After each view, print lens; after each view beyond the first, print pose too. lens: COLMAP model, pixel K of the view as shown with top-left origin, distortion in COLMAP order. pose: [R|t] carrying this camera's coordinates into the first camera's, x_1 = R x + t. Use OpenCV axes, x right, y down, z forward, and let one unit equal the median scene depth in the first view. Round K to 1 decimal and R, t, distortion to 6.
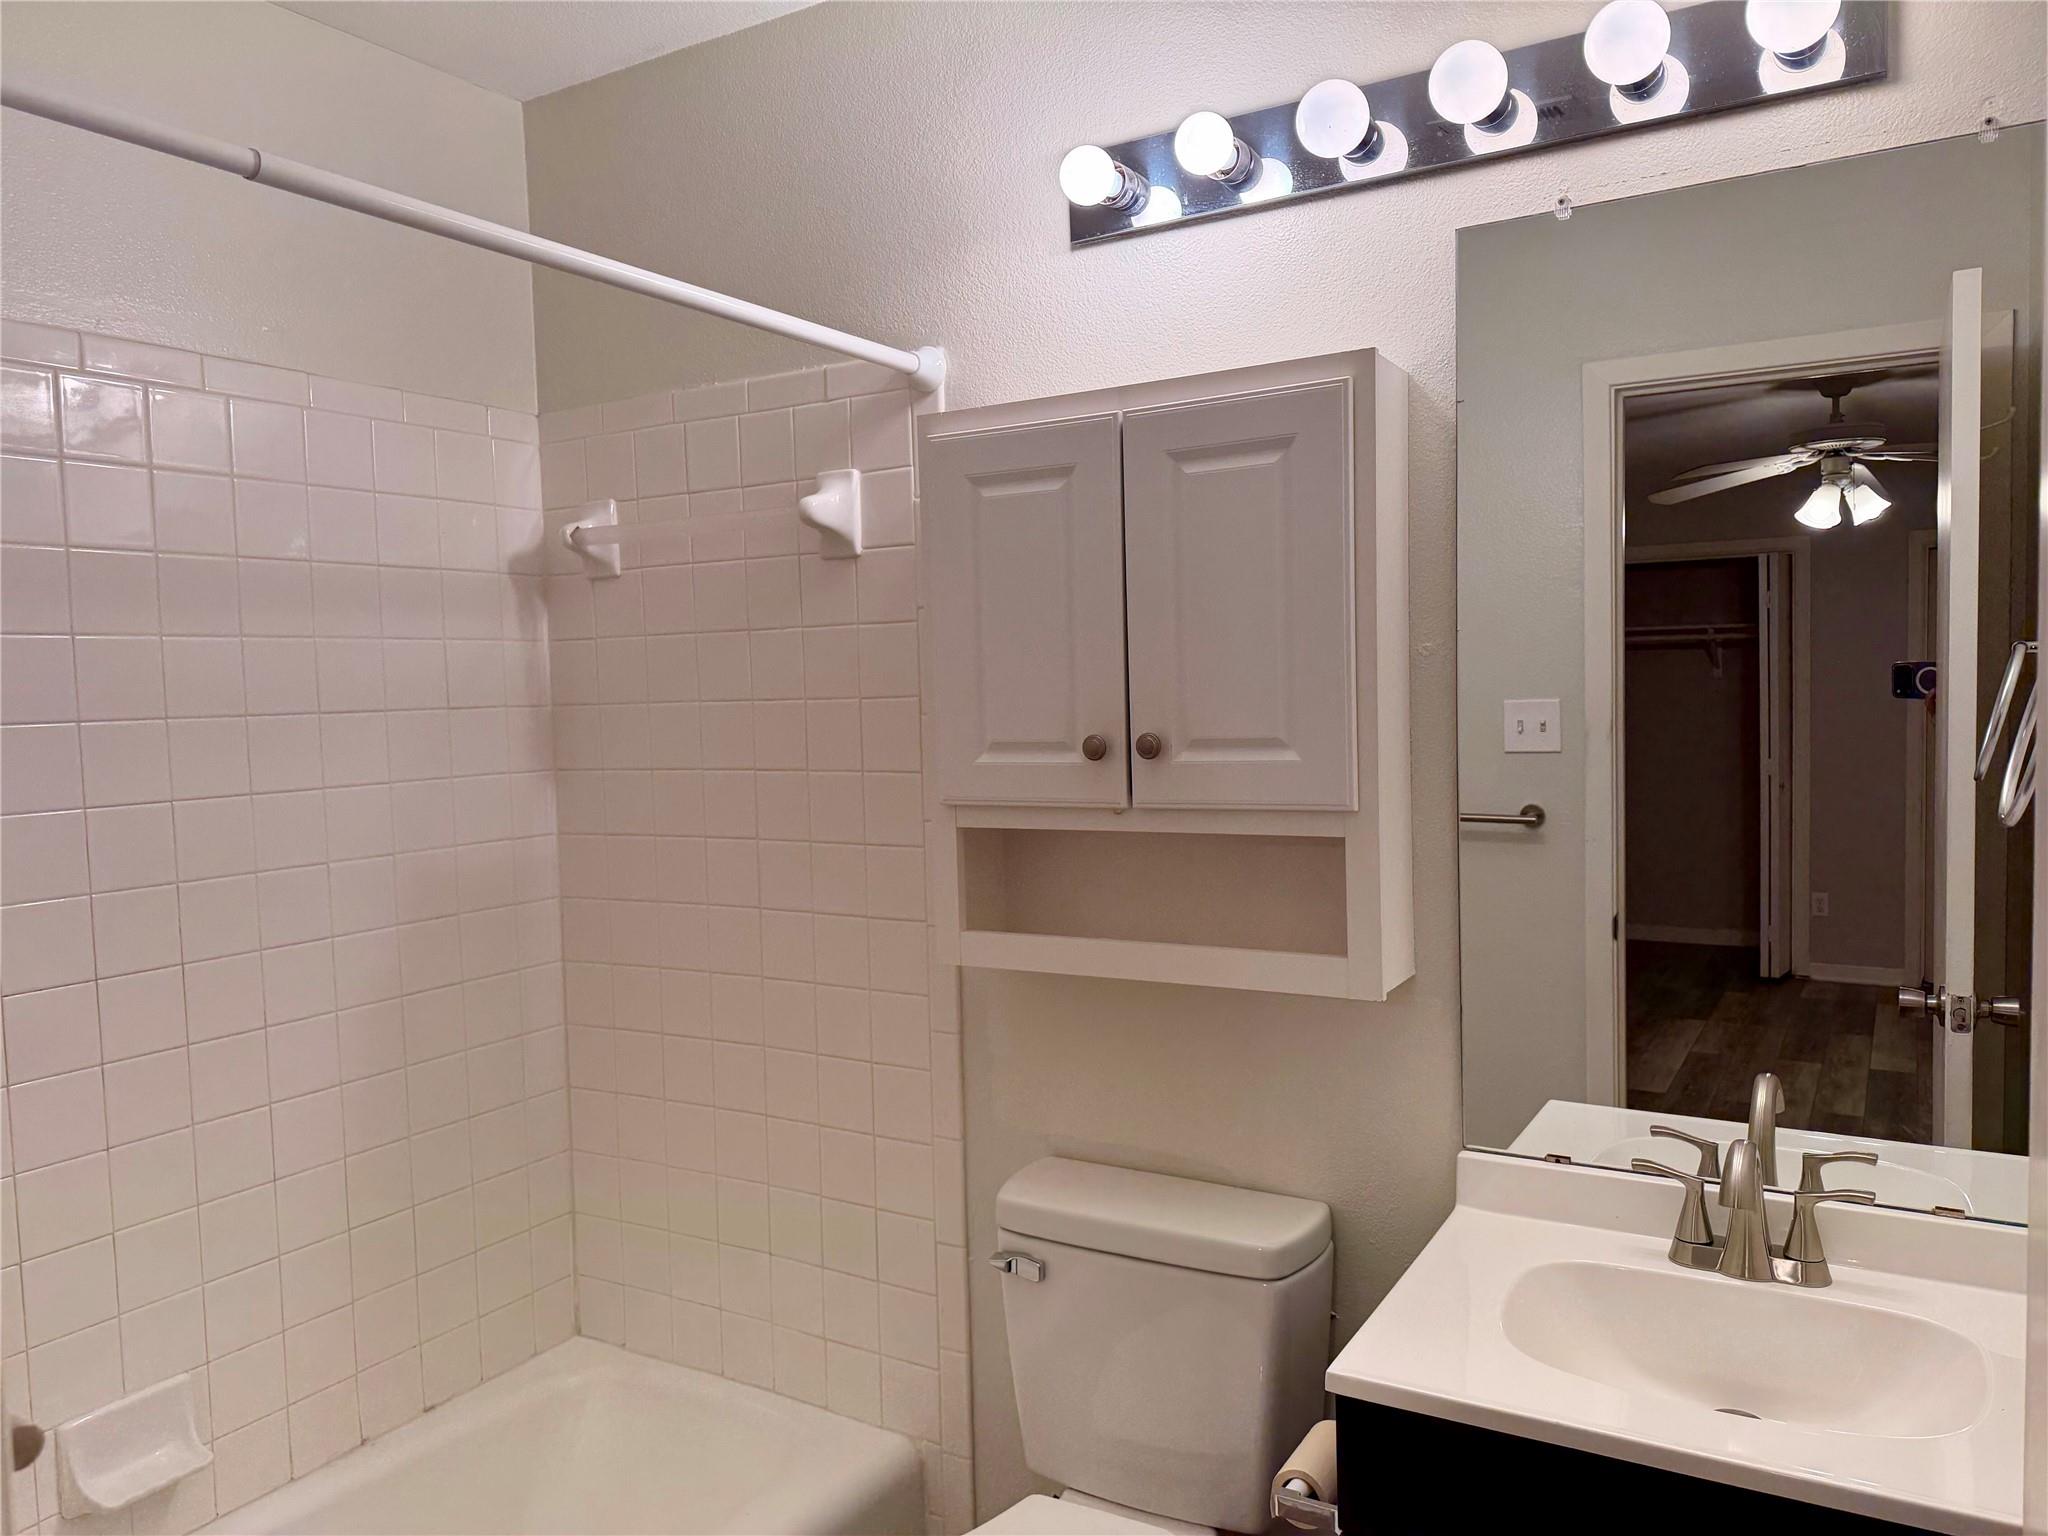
lens RADIAL K [[1441.4, 0, 1017.6], [0, 1441.4, 781.3], [0, 0, 1]] dist [0.113859, -0.158326]
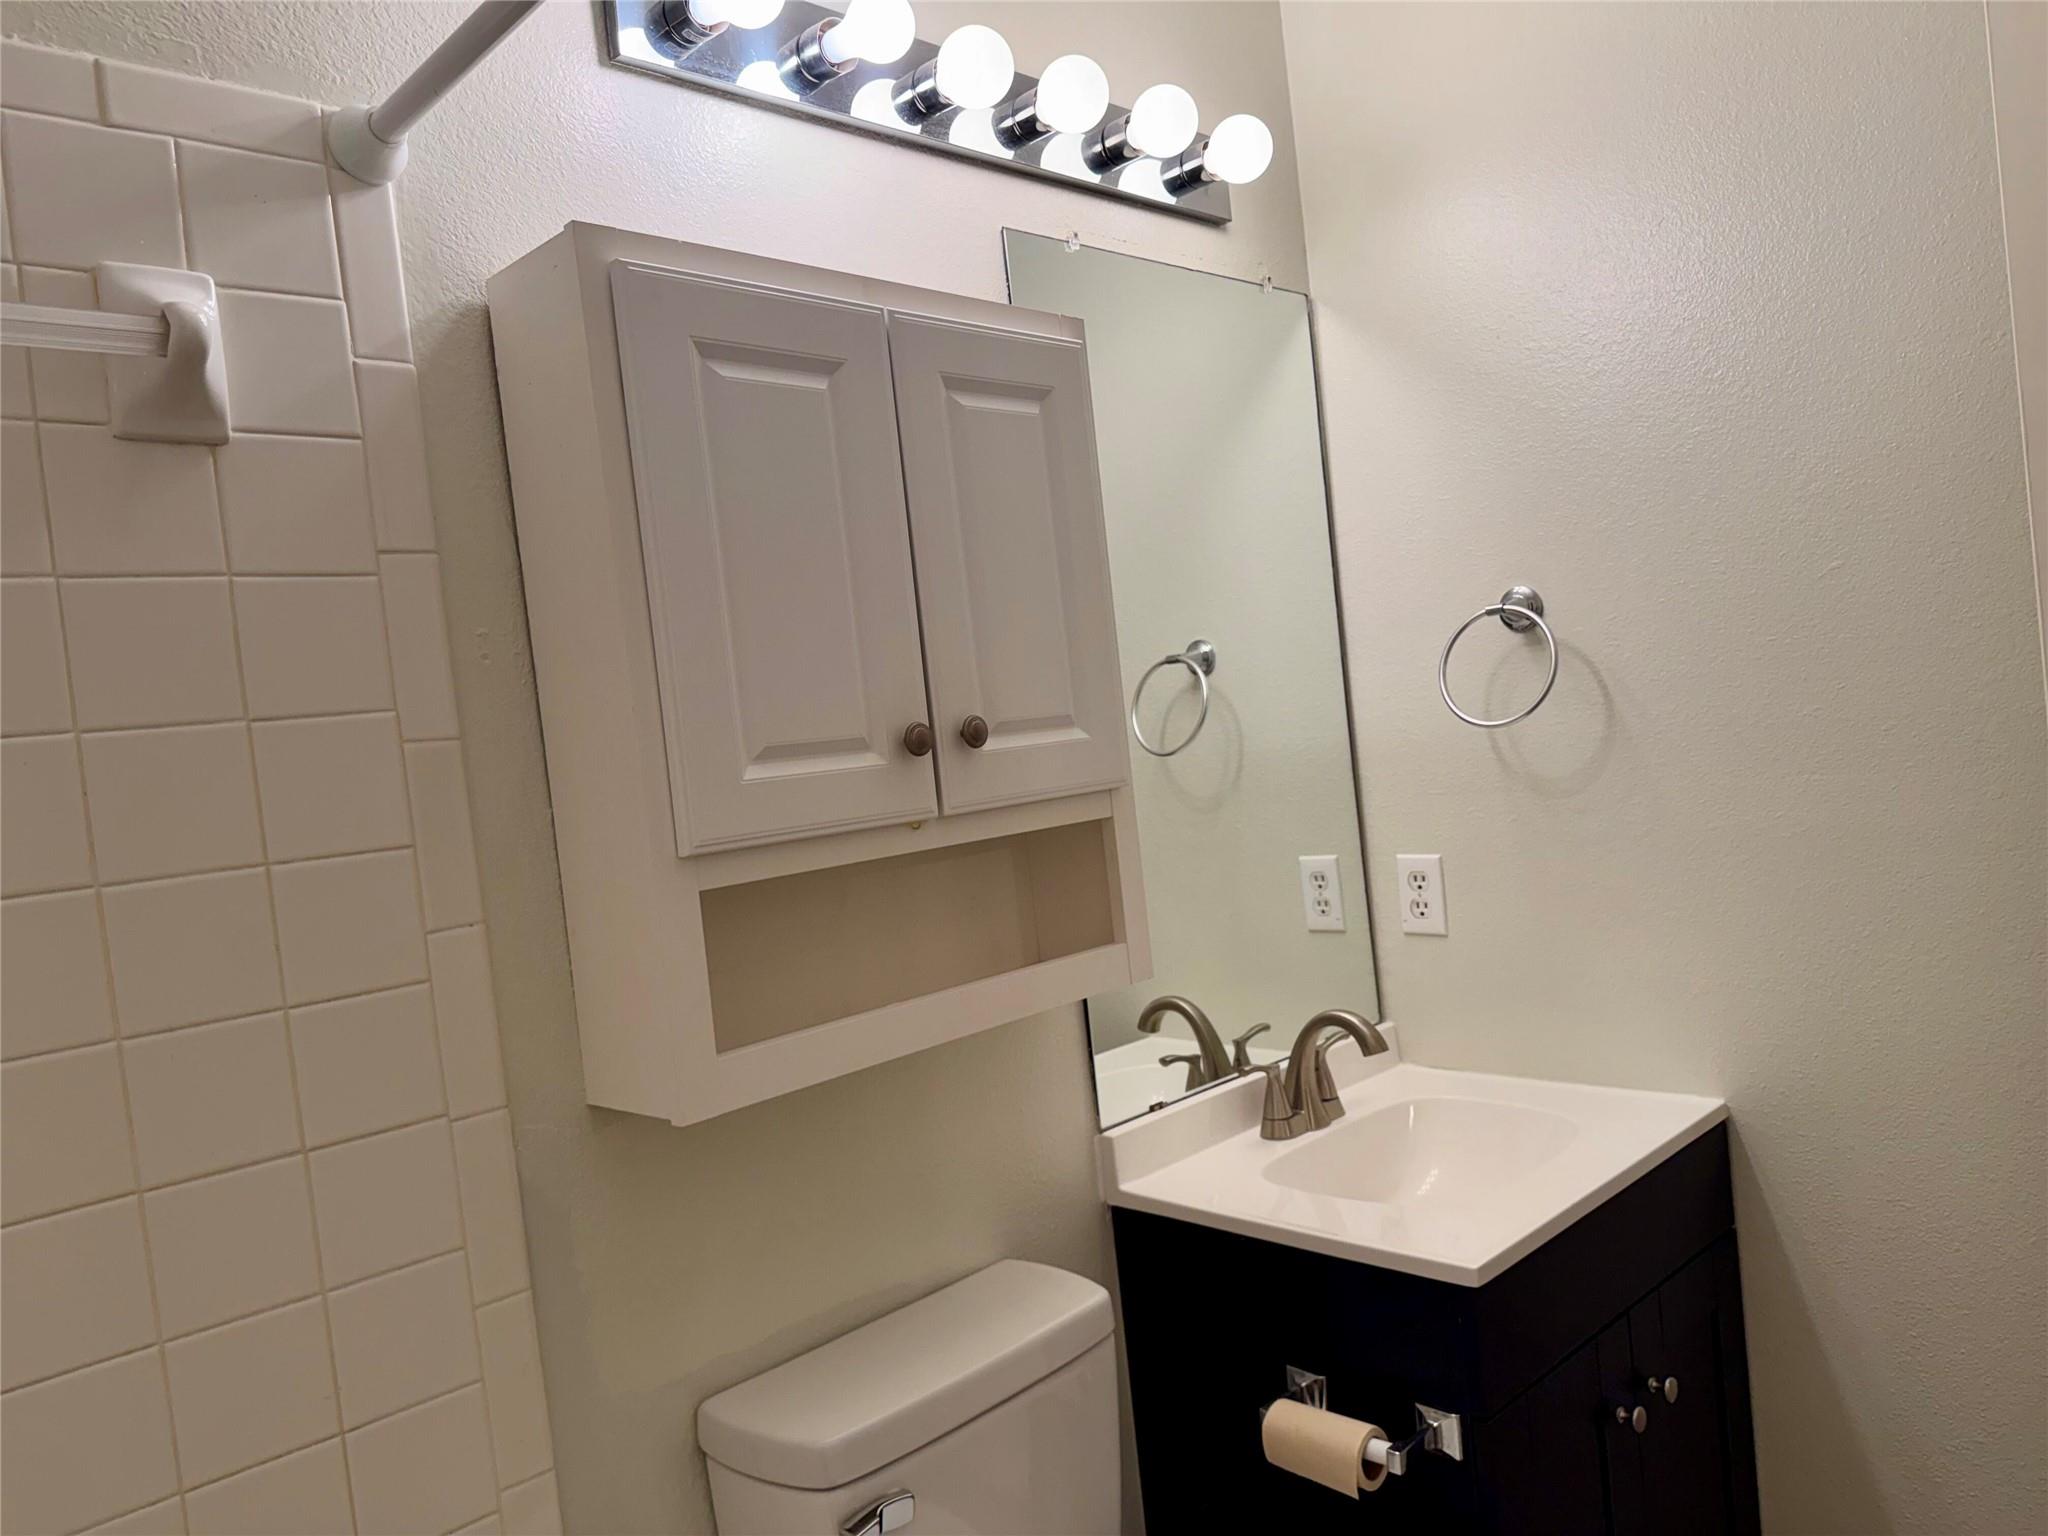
lens RADIAL K [[1441.4, 0, 1017.6], [0, 1441.4, 781.3], [0, 0, 1]] dist [0.113859, -0.158326]
pose [[0.262756, -0.034549, 0.964244, -0.661593], [0.156483, 0.987654, -0.007253, 0.012074], [-0.952088, 0.152793, 0.264919, 0.752463]]
